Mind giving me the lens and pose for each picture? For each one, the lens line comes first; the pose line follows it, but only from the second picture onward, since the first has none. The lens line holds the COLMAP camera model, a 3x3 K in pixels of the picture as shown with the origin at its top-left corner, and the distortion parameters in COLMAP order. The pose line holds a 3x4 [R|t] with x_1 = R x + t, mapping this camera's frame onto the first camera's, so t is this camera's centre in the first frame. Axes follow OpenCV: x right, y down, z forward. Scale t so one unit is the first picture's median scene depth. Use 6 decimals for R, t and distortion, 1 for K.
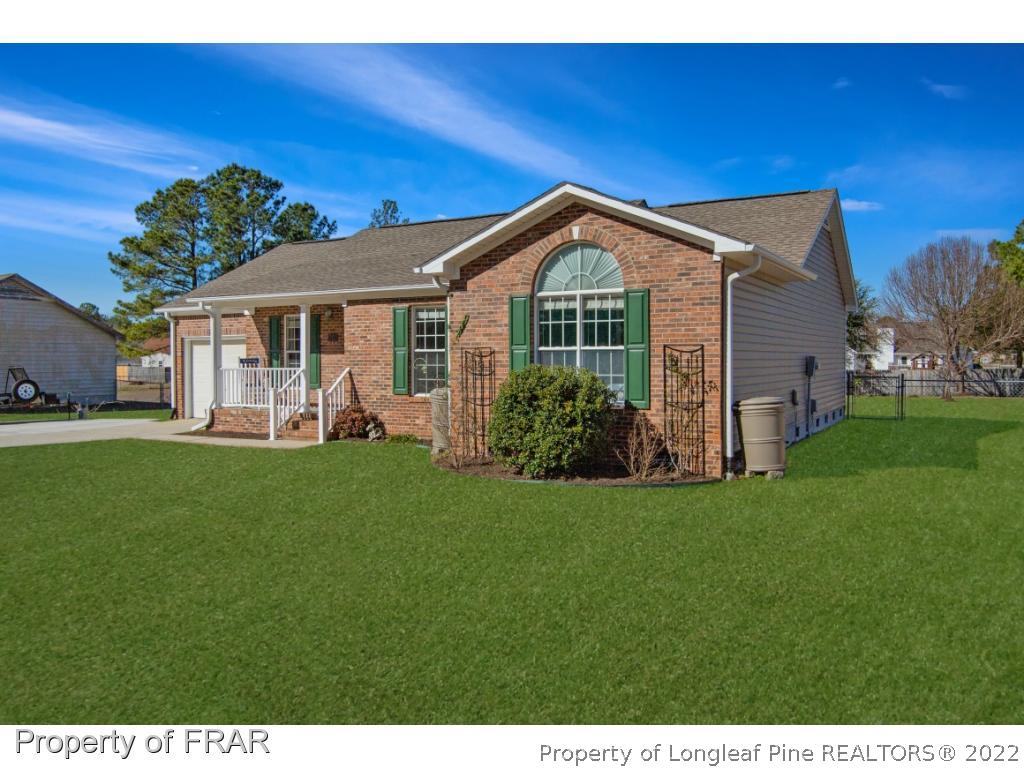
lens RADIAL K [[798.1, 0, 512.0], [0, 798.1, 384.0], [0, 0, 1]] dist [0.004252, 0.001778]
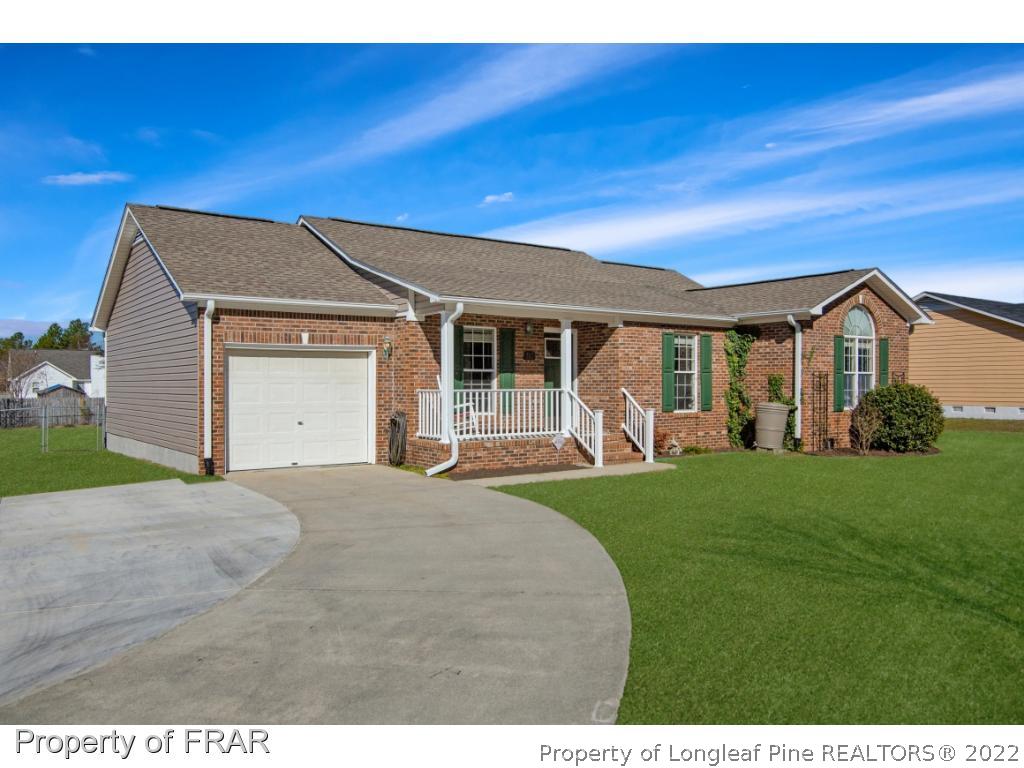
lens RADIAL K [[798.1, 0, 512.0], [0, 798.1, 384.0], [0, 0, 1]] dist [0.004252, 0.001778]
pose [[0.408007, 0.003671, 0.912971, -1.511684], [0.030113, 0.999394, -0.017476, -0.015186], [-0.912482, 0.034622, 0.407649, 0.921308]]
